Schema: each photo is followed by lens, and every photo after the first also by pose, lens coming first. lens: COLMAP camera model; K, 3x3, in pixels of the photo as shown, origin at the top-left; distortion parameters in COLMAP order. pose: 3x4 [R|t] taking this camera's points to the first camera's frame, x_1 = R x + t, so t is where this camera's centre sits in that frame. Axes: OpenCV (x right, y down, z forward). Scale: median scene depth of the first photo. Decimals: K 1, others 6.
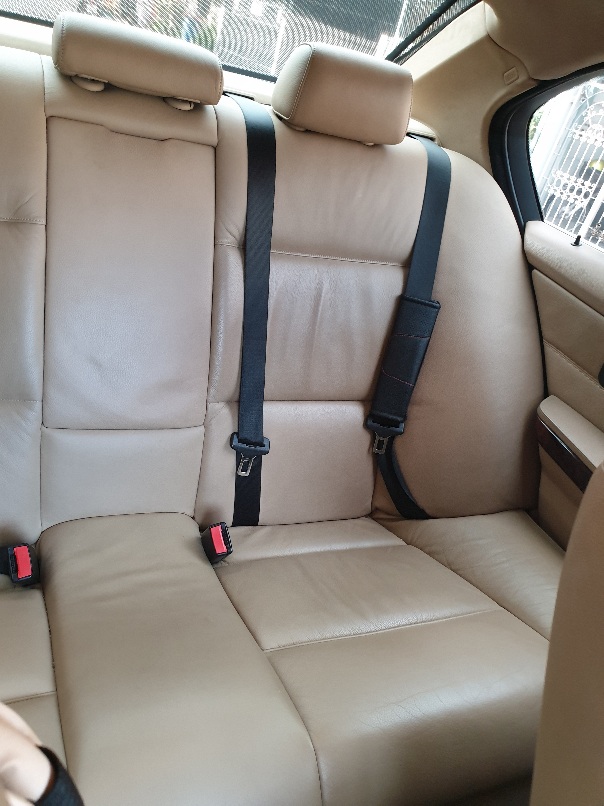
lens RADIAL K [[622.6, 0, 291.8], [0, 622.6, 400.2], [0, 0, 1]] dist [0.004684, -0.006511]
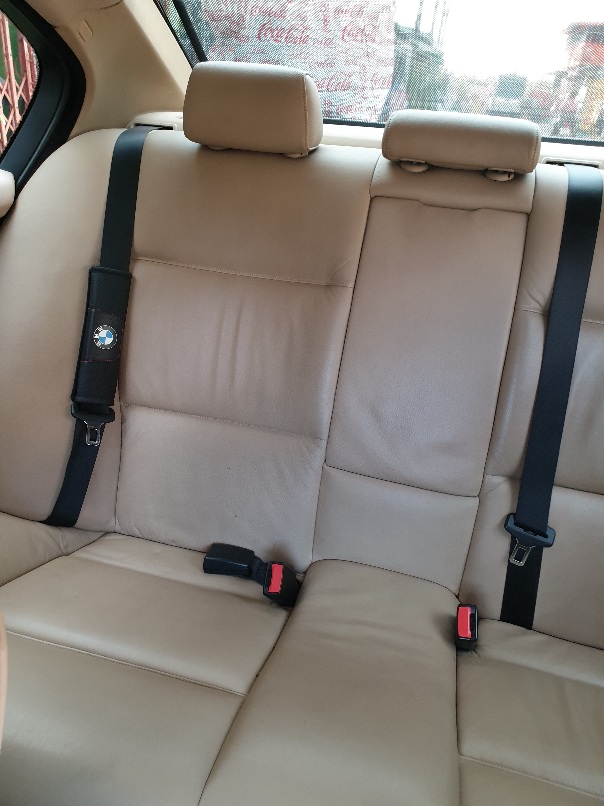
lens RADIAL K [[628.4, 0, 302.7], [0, 628.4, 391.5], [0, 0, 1]] dist [0.006909, 0.000432]
pose [[0.791203, 0.095463, -0.604057, 0.205487], [-0.196447, 0.975067, -0.103213, 0.034584], [0.579143, 0.200328, 0.790229, 0.066113]]
